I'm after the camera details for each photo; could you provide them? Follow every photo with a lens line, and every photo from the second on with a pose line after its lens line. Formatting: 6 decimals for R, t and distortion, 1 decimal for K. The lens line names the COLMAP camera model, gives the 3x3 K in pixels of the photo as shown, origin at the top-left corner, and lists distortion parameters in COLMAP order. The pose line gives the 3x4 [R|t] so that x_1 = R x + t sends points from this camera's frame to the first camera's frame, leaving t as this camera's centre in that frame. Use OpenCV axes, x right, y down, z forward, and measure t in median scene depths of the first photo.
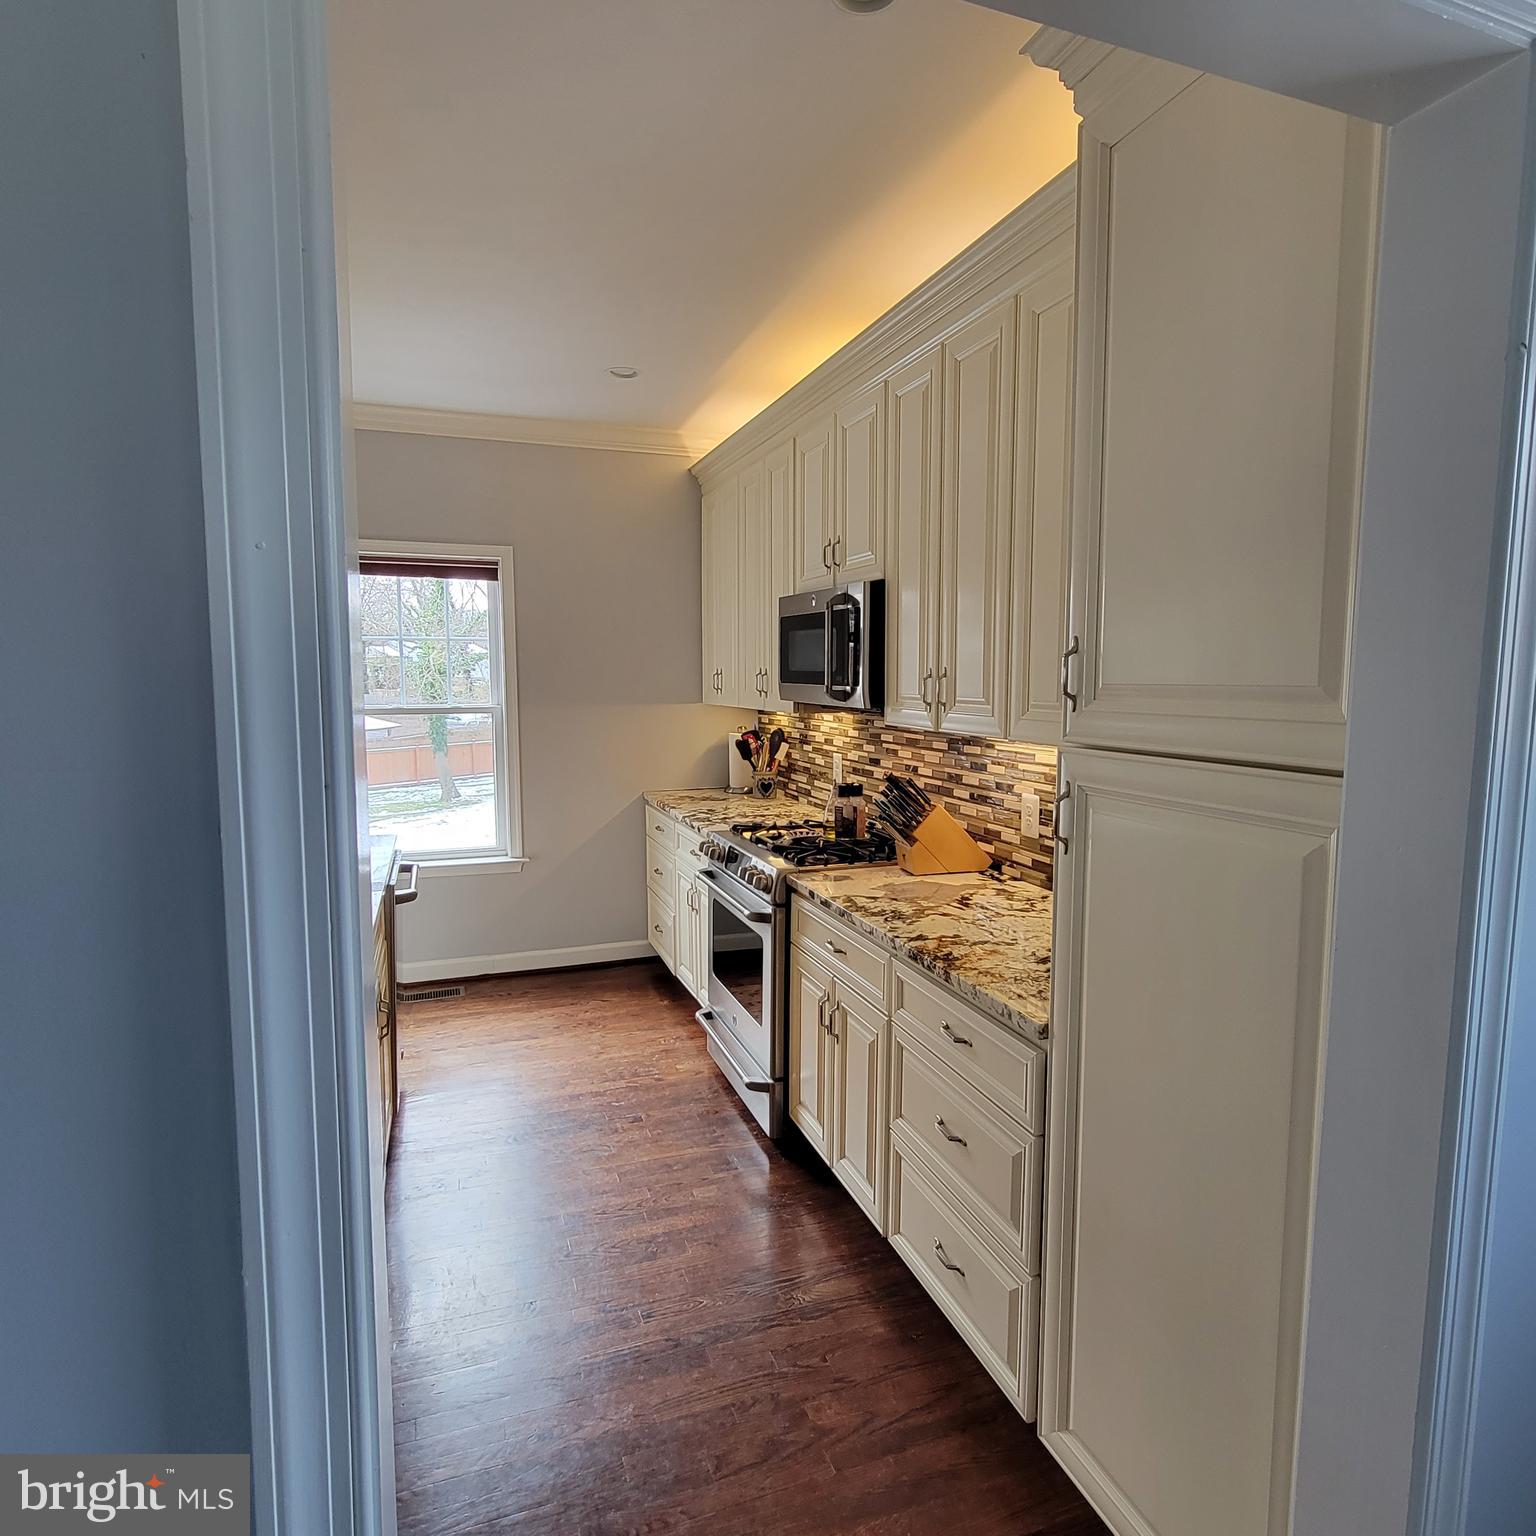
lens RADIAL K [[923.0, 0, 773.9], [0, 923.0, 755.3], [0, 0, 1]] dist [-0.003846, -0.000073]
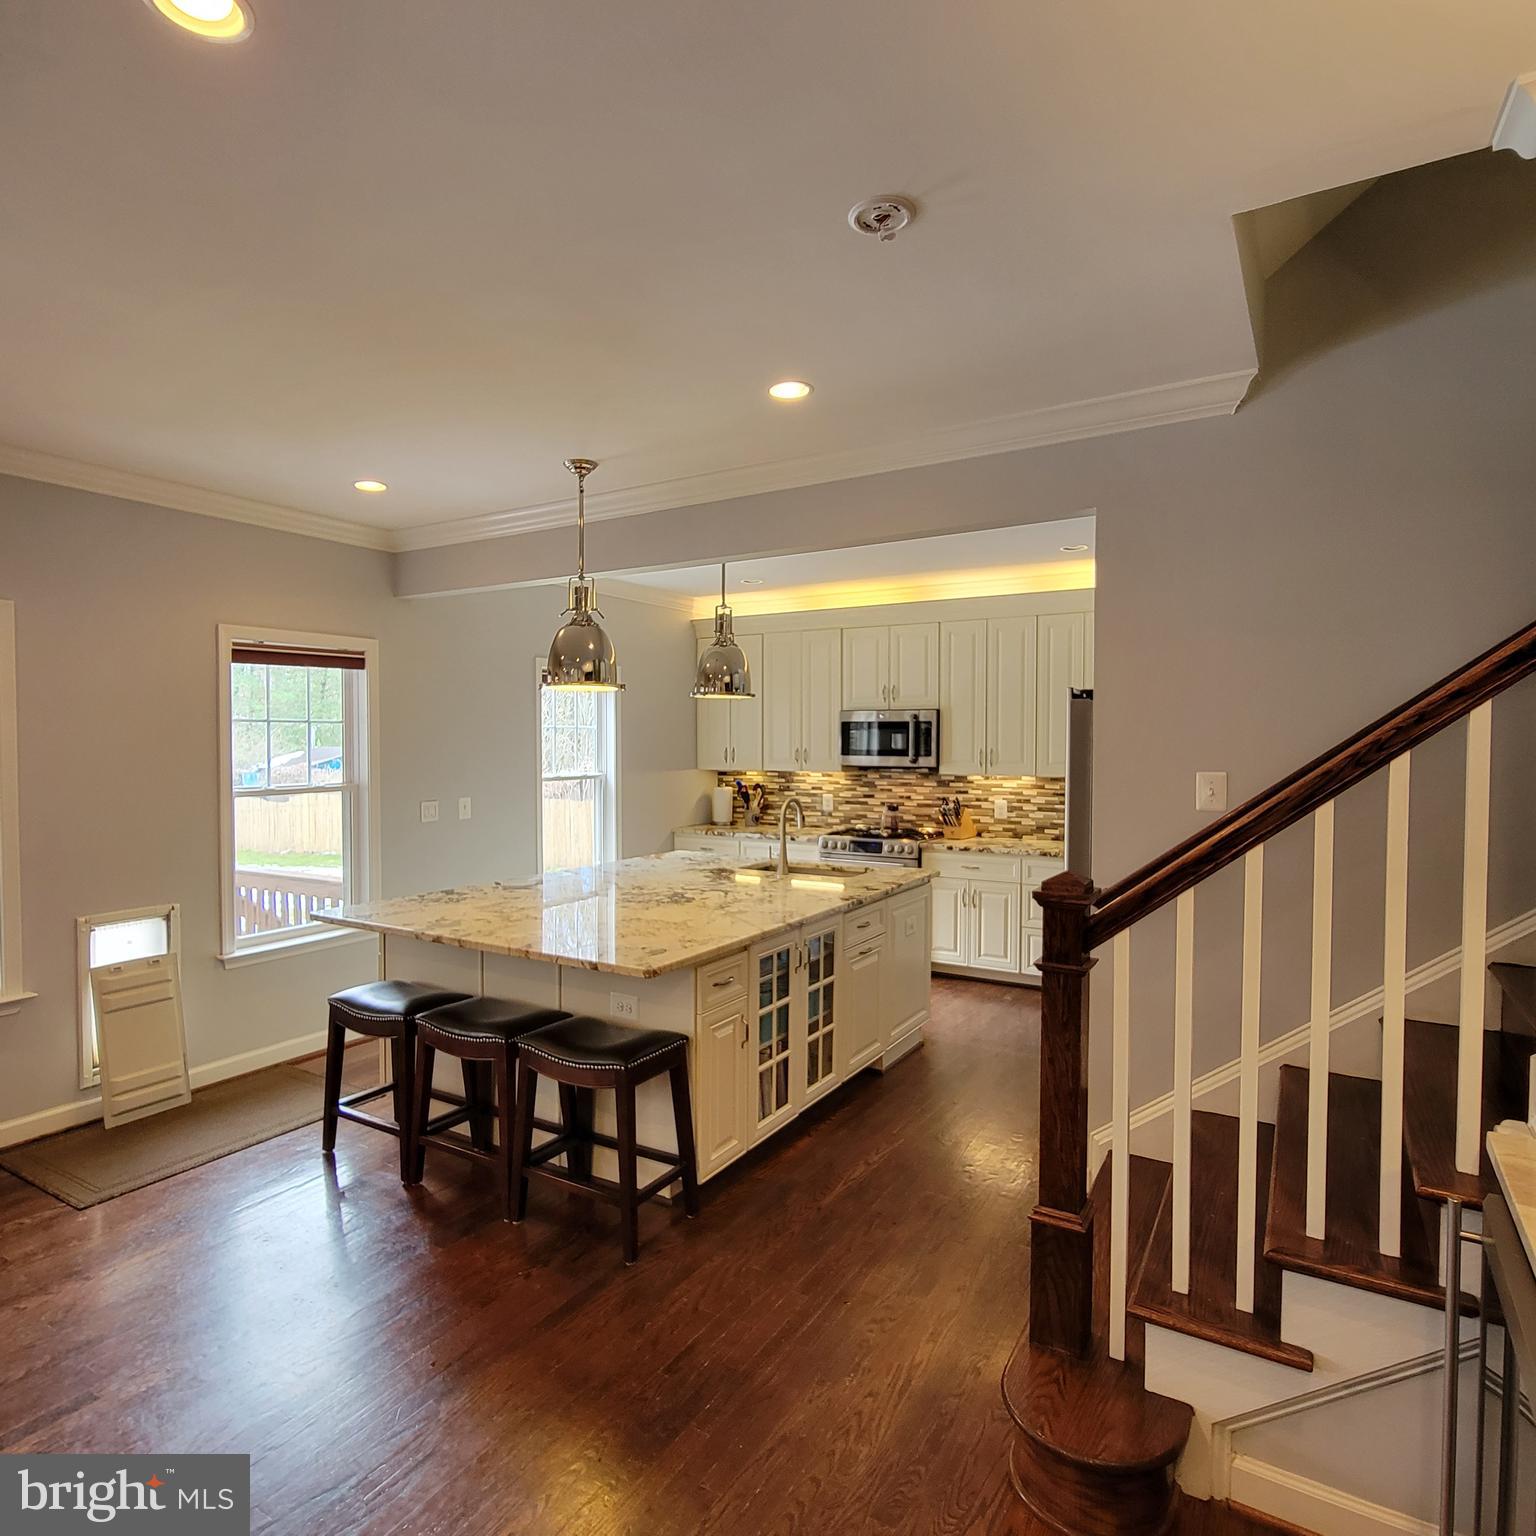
lens RADIAL K [[923.0, 0, 773.9], [0, 923.0, 755.3], [0, 0, 1]] dist [-0.003846, -0.000073]
pose [[0.773379, -0.009871, 0.633867, -1.572302], [0.057302, 0.996874, -0.054389, 0.019244], [-0.631349, 0.078385, 0.771527, -0.456573]]
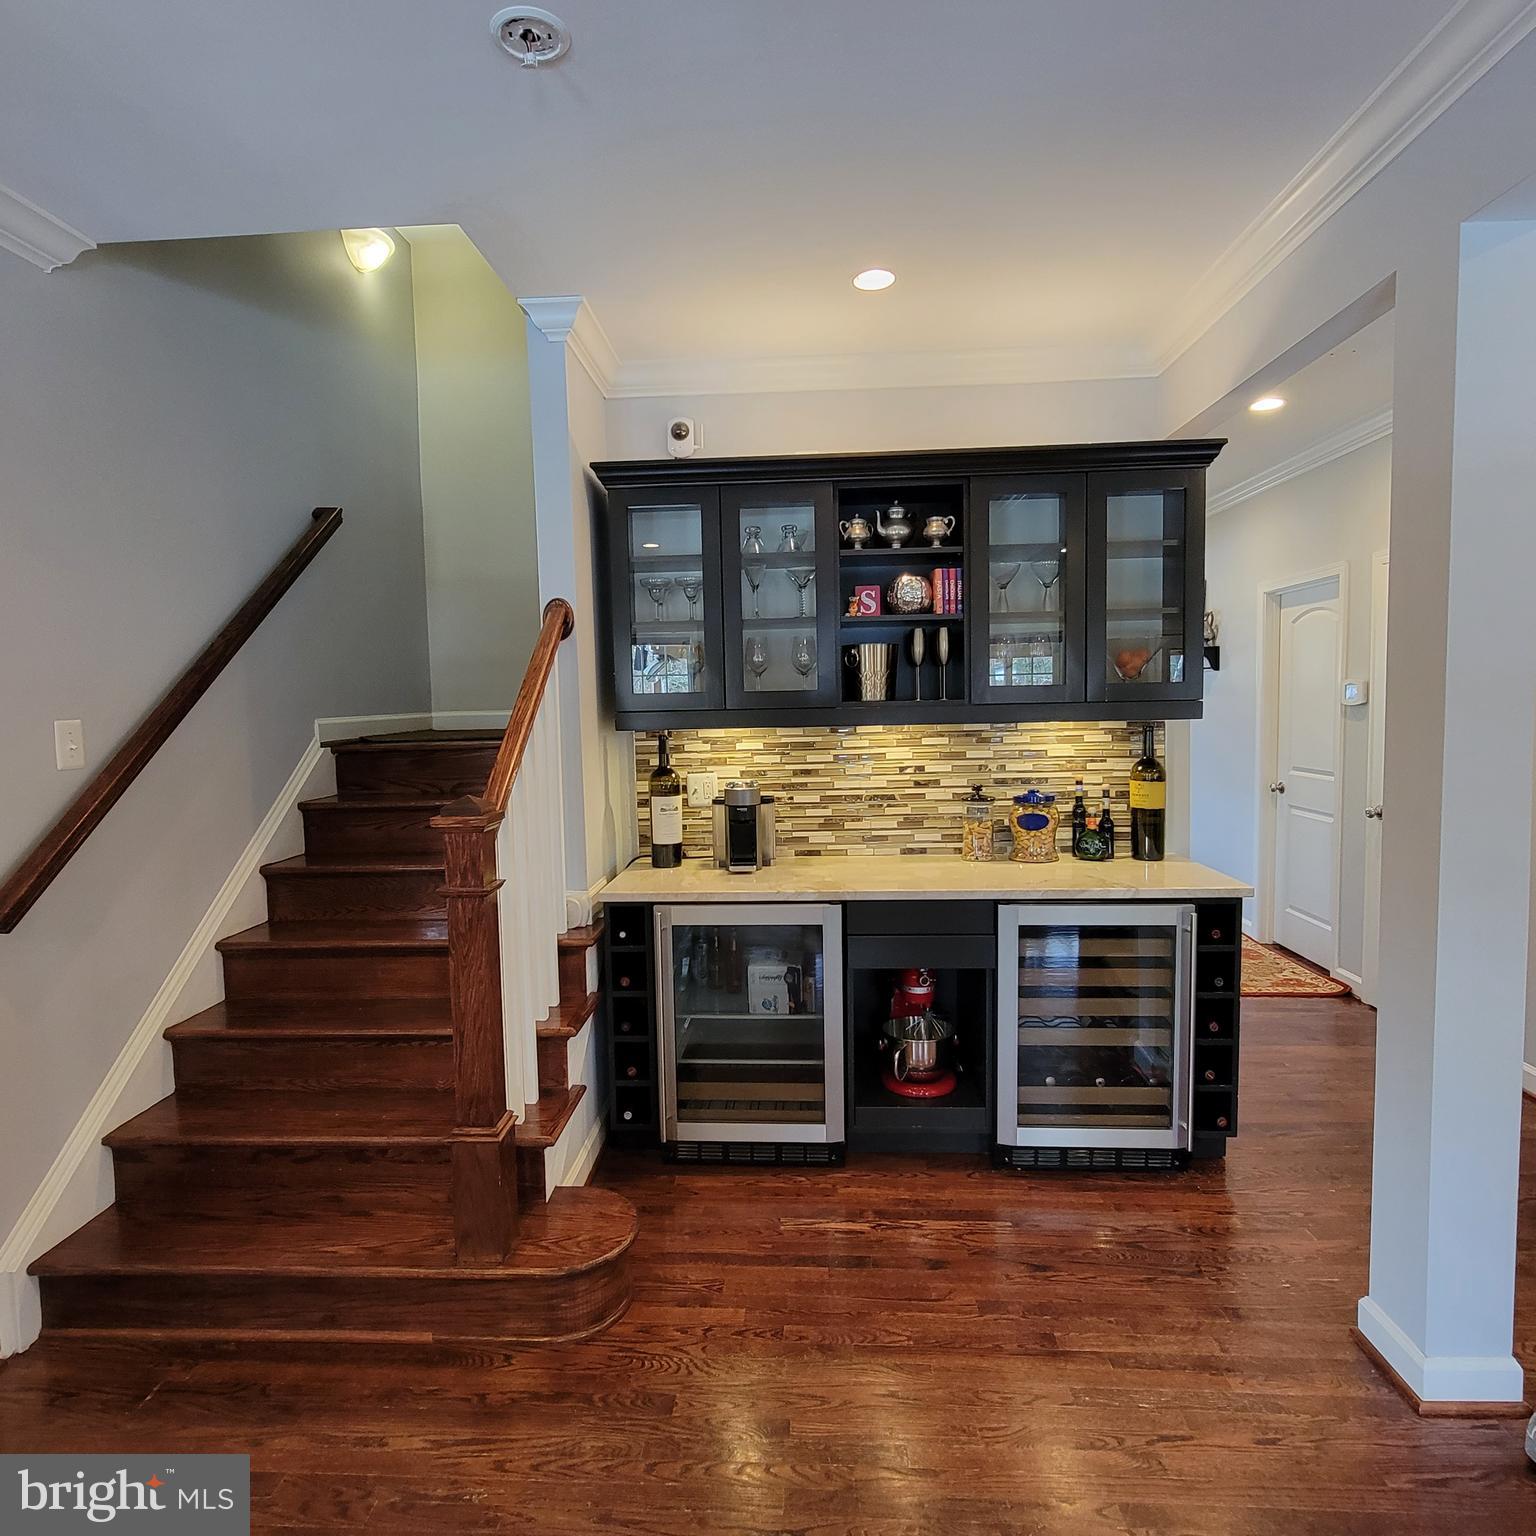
lens RADIAL K [[912.5, 0, 768.0], [0, 912.5, 768.0], [0, 0, 1]] dist [0.000078, 0.000645]
pose [[-0.920298, -0.008762, 0.391121, -1.437150], [0.059398, 0.985030, 0.161828, -0.041955], [-0.386684, 0.172162, -0.906000, 0.510928]]
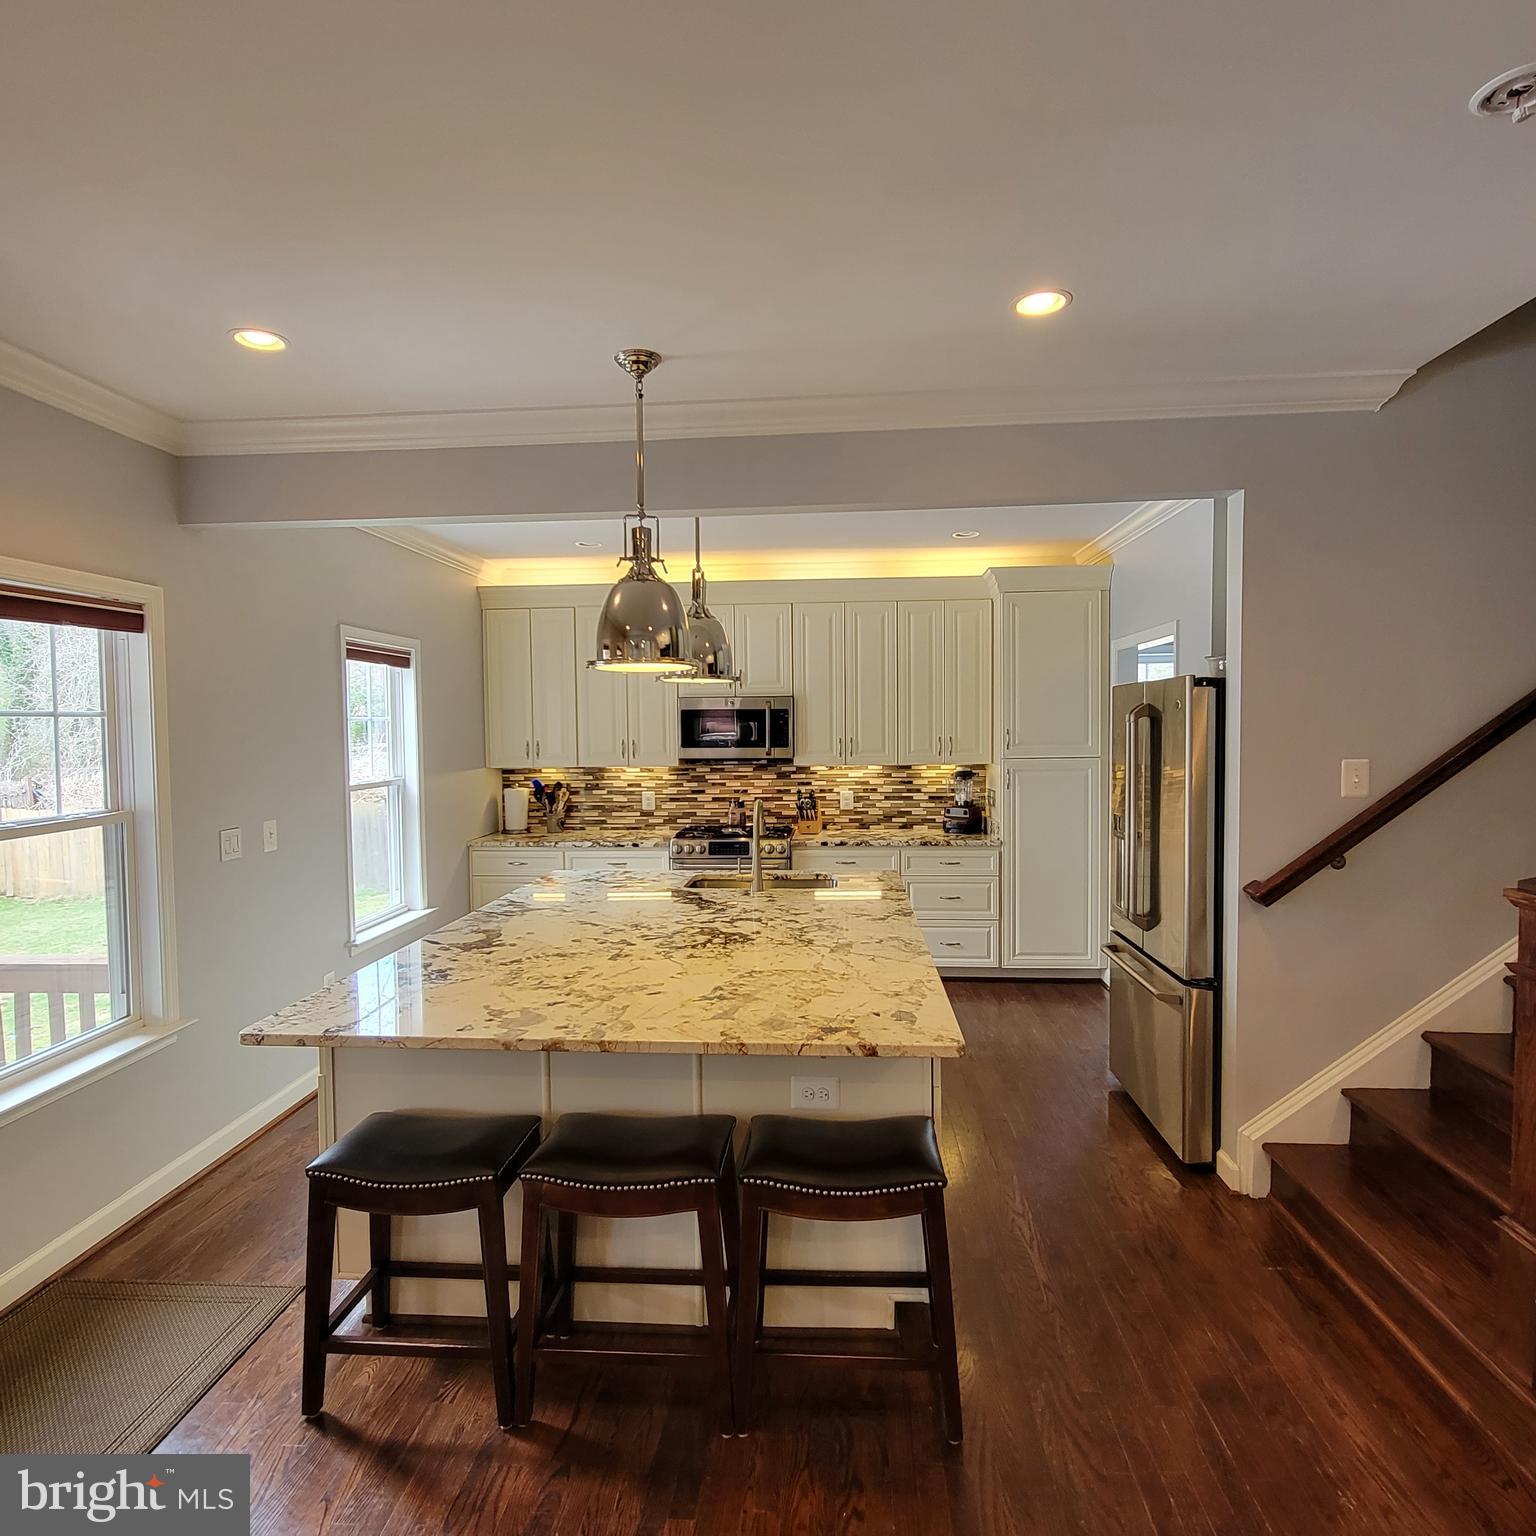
lens RADIAL K [[923.0, 0, 773.9], [0, 923.0, 755.3], [0, 0, 1]] dist [-0.003846, -0.000073]
pose [[0.406199, -0.035721, 0.913086, -1.769967], [0.094590, 0.995511, -0.003135, -0.053010], [-0.908876, 0.087642, 0.407755, 0.190589]]
